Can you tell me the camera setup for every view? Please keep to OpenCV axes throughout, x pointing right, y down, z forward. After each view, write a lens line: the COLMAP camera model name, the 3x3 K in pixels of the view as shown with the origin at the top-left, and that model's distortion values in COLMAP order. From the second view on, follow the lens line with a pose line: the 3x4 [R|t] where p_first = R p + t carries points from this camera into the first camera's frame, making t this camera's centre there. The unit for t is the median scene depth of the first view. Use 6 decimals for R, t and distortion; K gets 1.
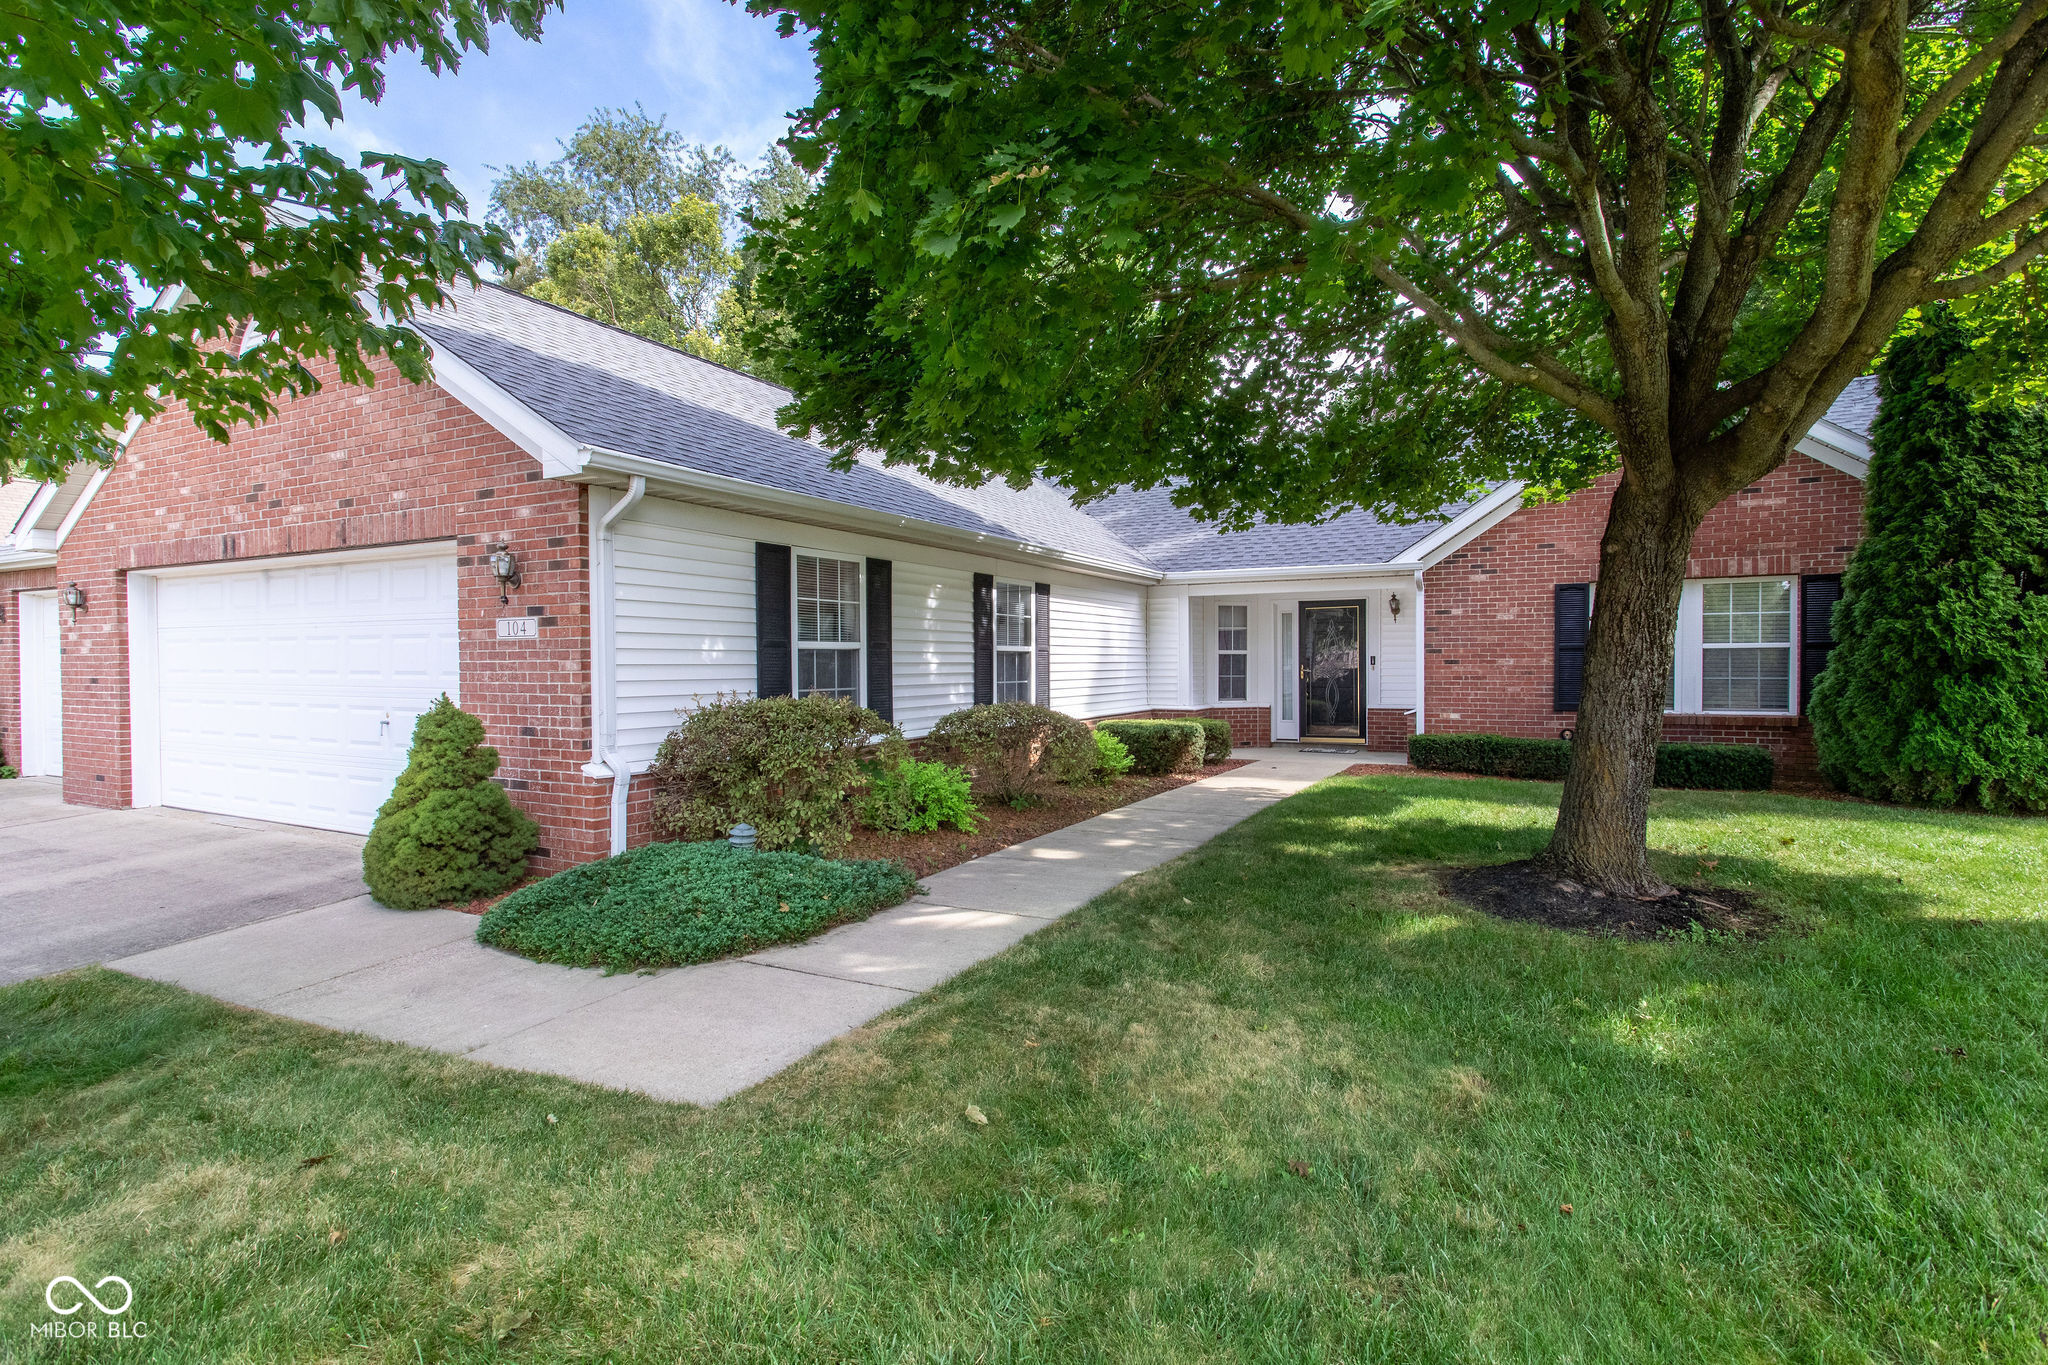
lens RADIAL K [[982.2, 0, 1027.7], [0, 982.2, 683.6], [0, 0, 1]] dist [-0.006716, 0.003951]
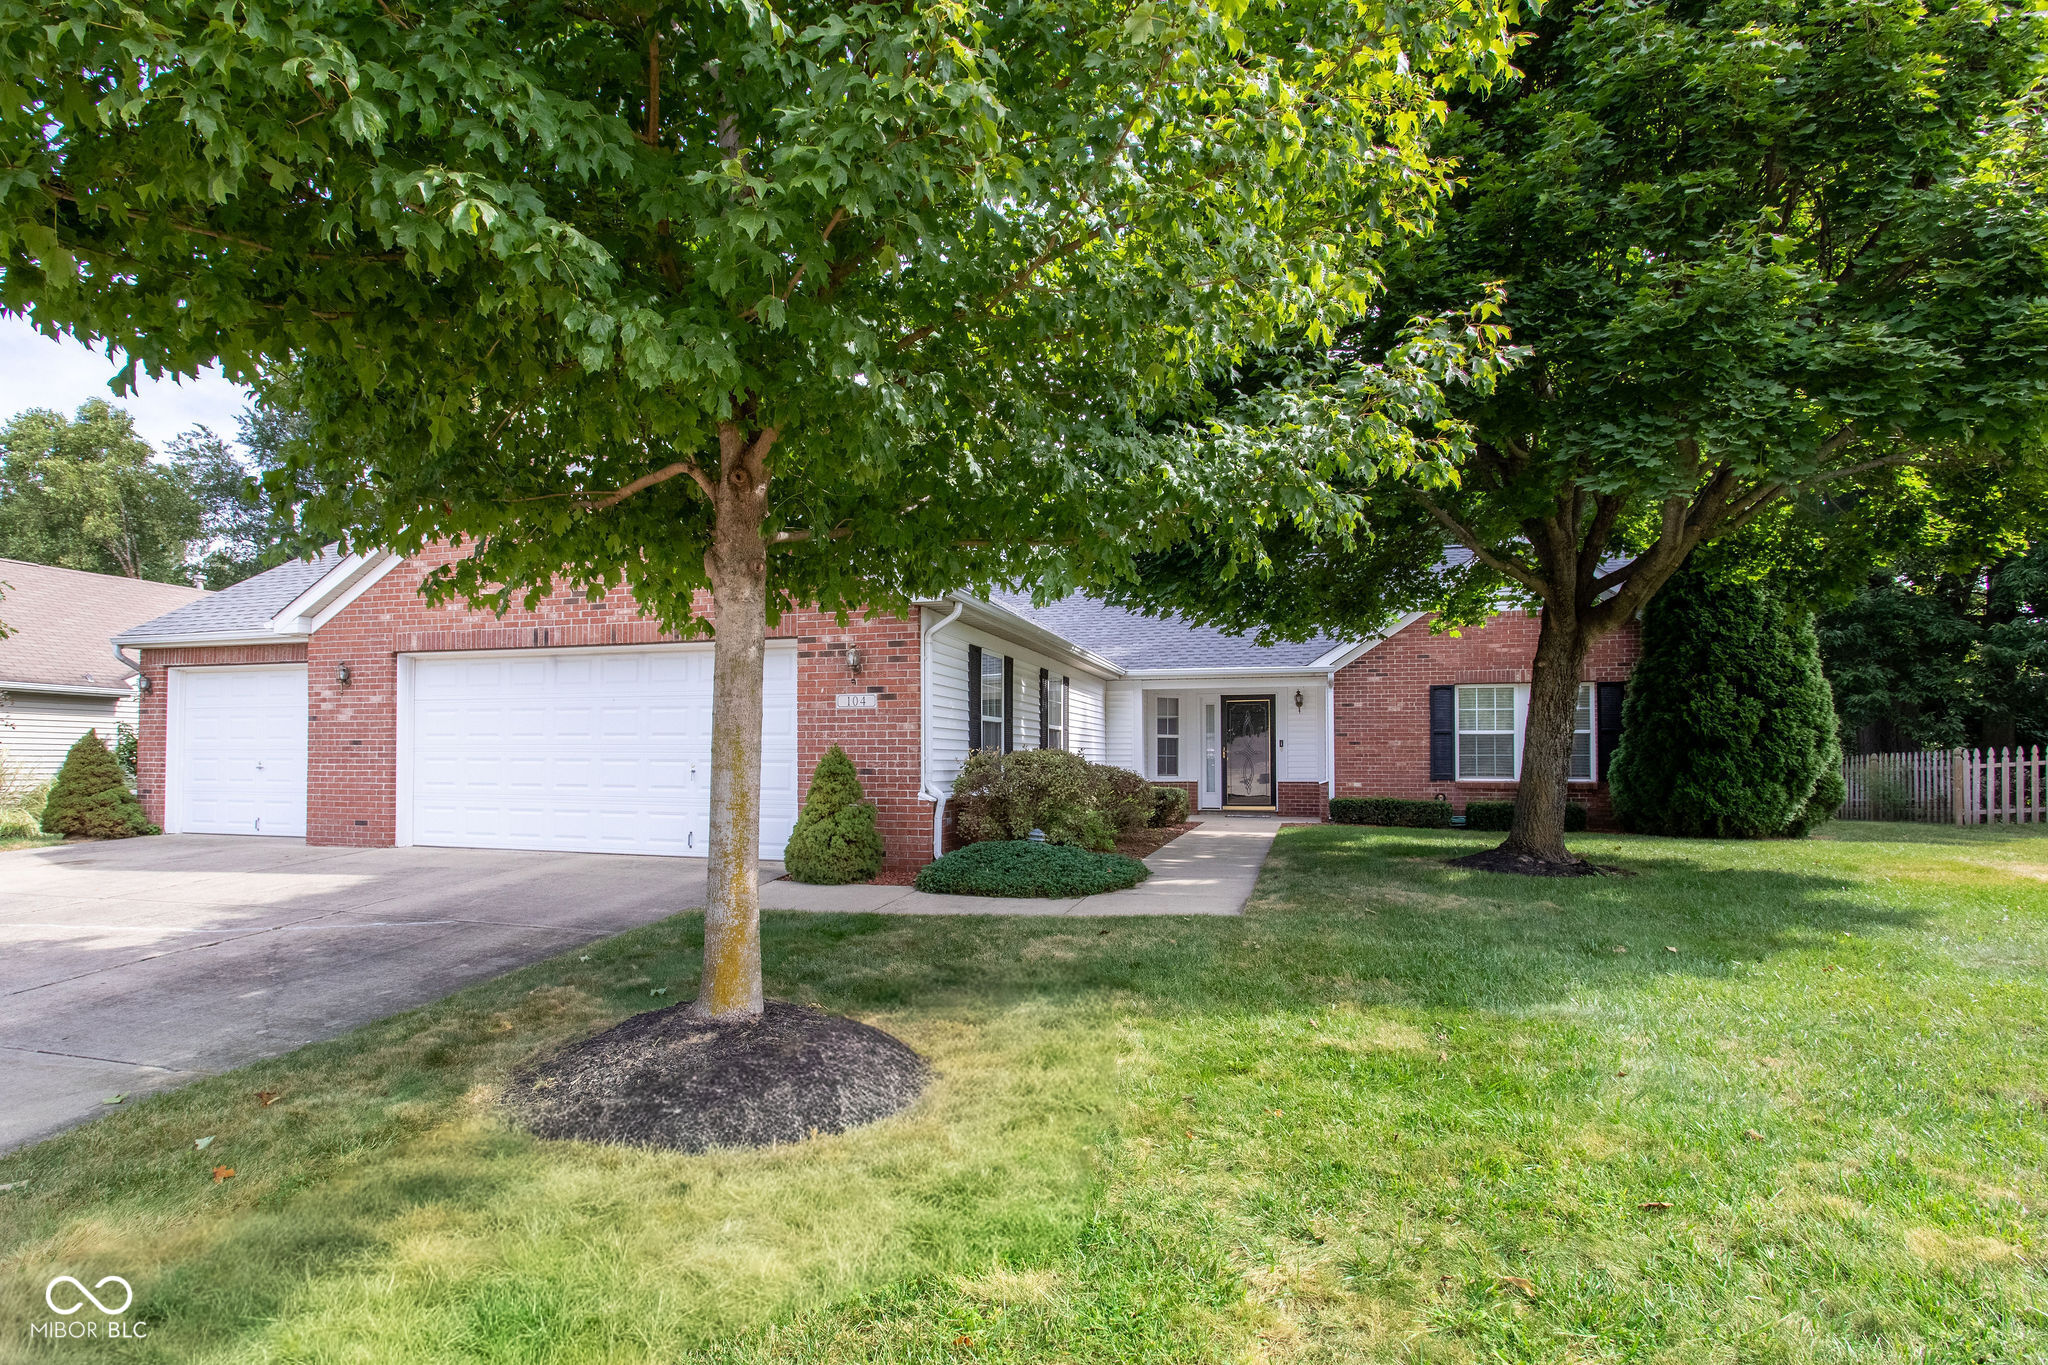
lens RADIAL K [[982.2, 0, 1009.3], [0, 982.2, 737.2], [0, 0, 1]] dist [-0.006716, 0.003951]
pose [[0.986430, 0.009498, 0.163904, -0.273223], [-0.002799, 0.999153, -0.041056, 0.028988], [-0.164156, 0.040040, 0.985621, -0.245927]]
